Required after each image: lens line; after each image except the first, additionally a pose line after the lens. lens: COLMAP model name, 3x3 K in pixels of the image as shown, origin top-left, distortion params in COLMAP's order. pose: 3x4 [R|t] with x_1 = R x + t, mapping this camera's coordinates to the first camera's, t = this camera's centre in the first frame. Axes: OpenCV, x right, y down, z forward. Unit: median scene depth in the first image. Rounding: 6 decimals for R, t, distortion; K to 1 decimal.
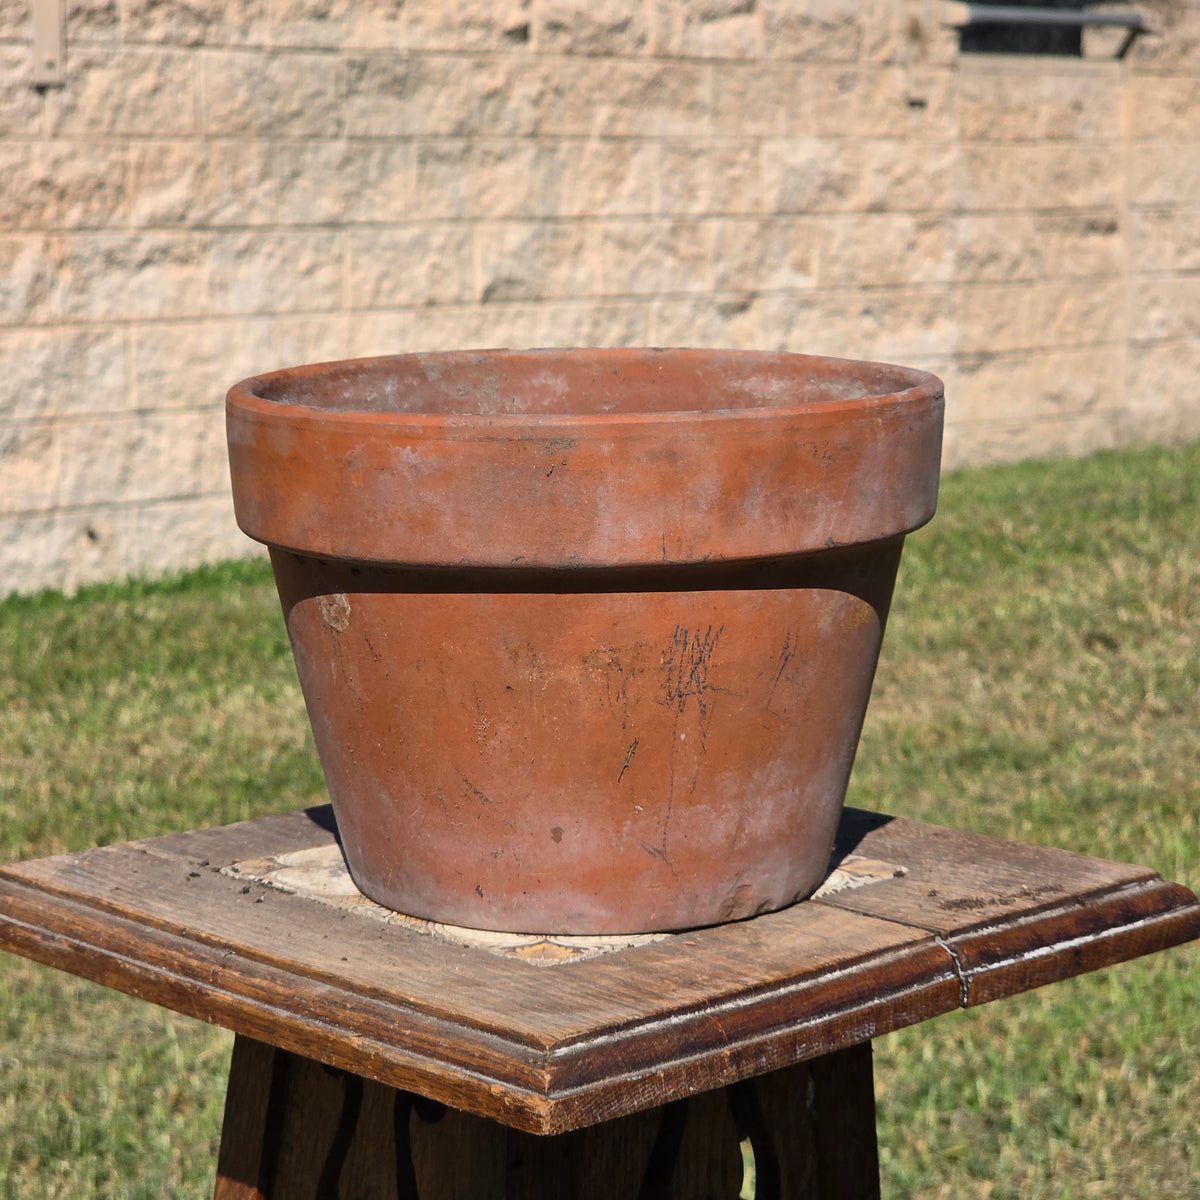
lens RADIAL K [[3151.3, 0, 595.8], [0, 3151.3, 599.0], [0, 0, 1]] dist [0.031745, 0.000000]
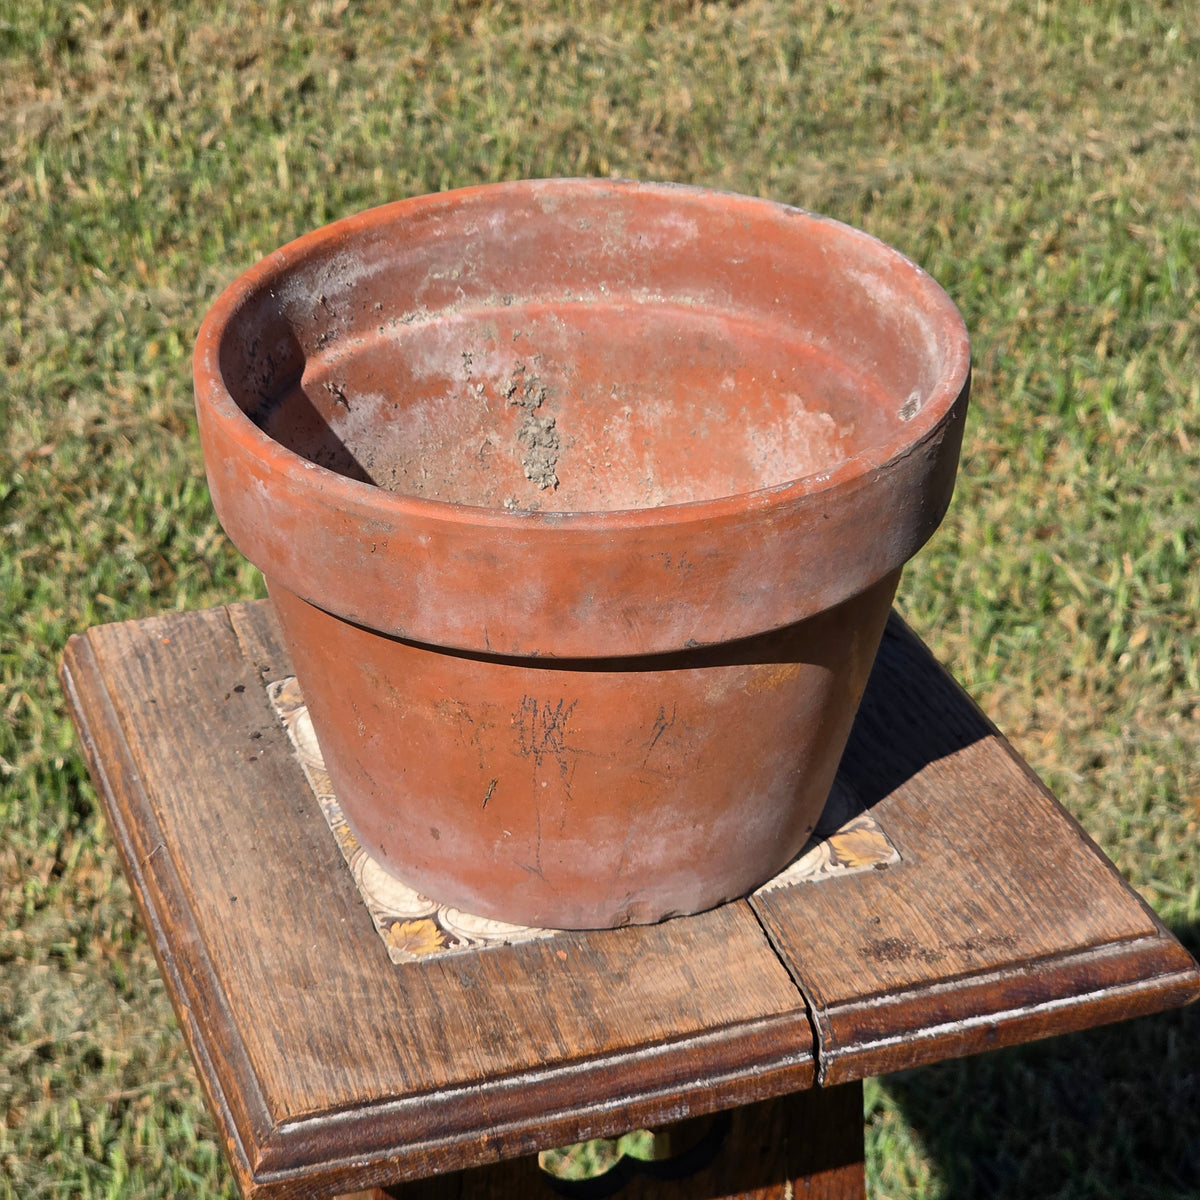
lens RADIAL K [[3151.3, 0, 611.6], [0, 3151.3, 590.7], [0, 0, 1]] dist [0.031745, 0.000000]
pose [[0.914600, 0.217518, -0.340871, 0.347099], [-0.078440, 0.922415, 0.378151, -0.361552], [0.396679, -0.319119, 0.860703, 0.191827]]
